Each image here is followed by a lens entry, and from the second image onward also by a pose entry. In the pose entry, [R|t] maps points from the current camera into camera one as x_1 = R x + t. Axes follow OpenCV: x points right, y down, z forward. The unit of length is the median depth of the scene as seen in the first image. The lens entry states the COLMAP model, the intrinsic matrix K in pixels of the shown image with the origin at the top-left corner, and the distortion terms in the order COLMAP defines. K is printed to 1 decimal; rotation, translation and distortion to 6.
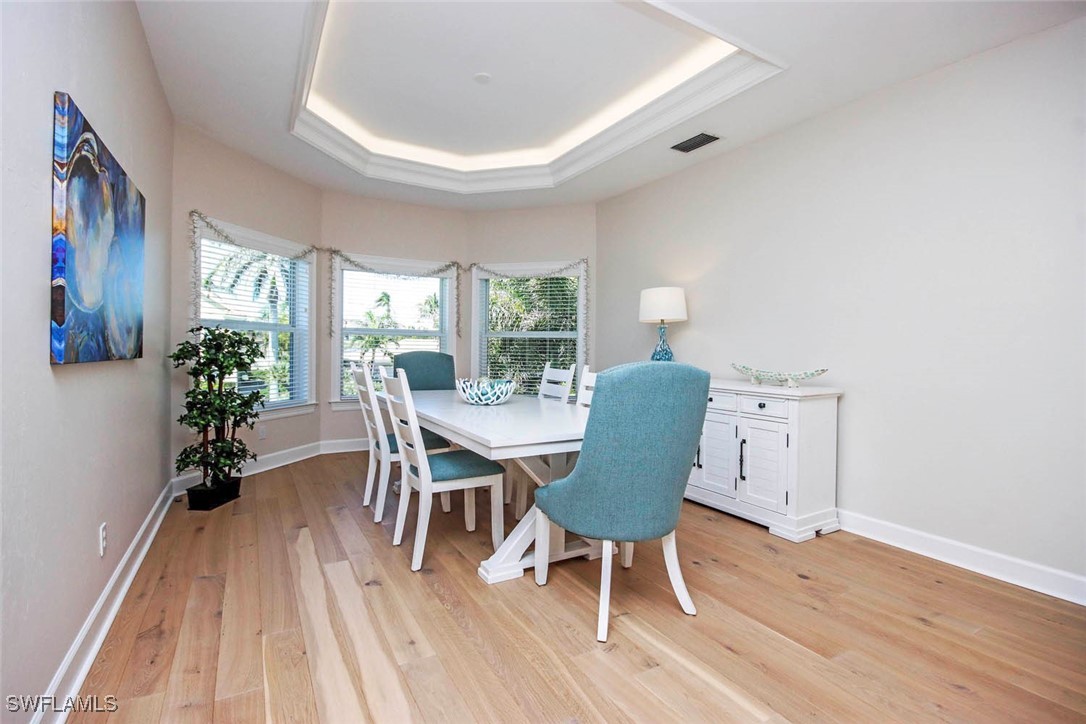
lens RADIAL K [[513.9, 0, 542.4], [0, 513.9, 352.0], [0, 0, 1]] dist [-0.008680, -0.002878]
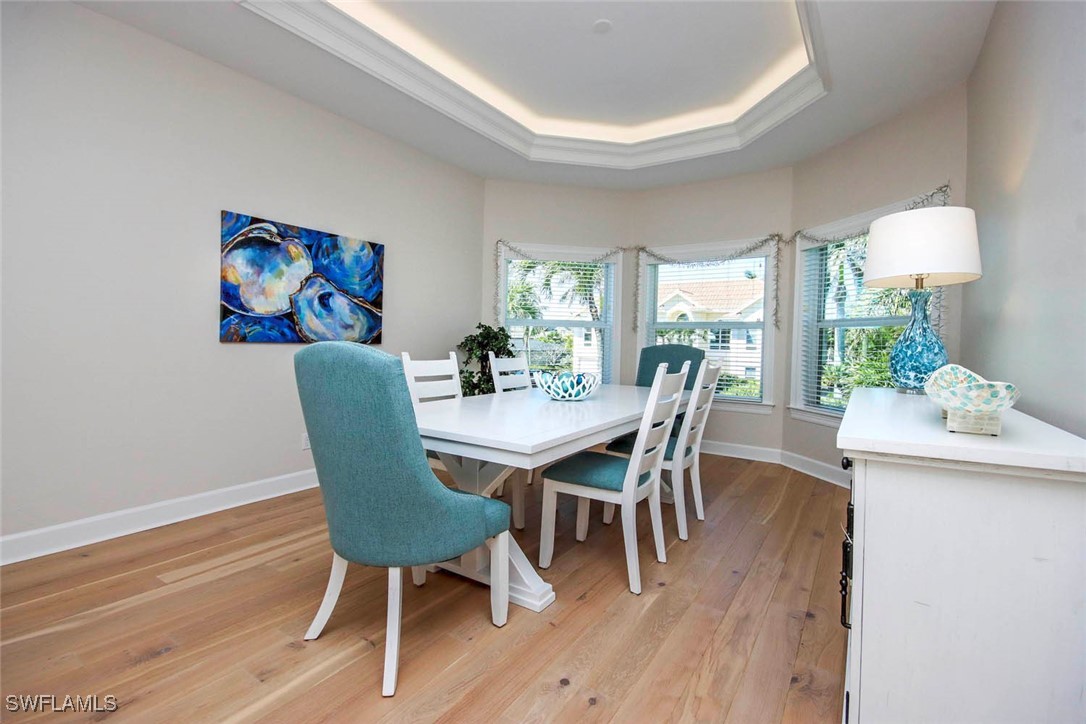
lens RADIAL K [[513.9, 0, 551.8], [0, 513.9, 356.5], [0, 0, 1]] dist [-0.008680, -0.002878]
pose [[0.429029, 0.024738, -0.902952, 0.566525], [-0.017917, 0.999661, 0.018874, 0.006974], [0.903113, 0.008081, 0.429327, 0.489276]]
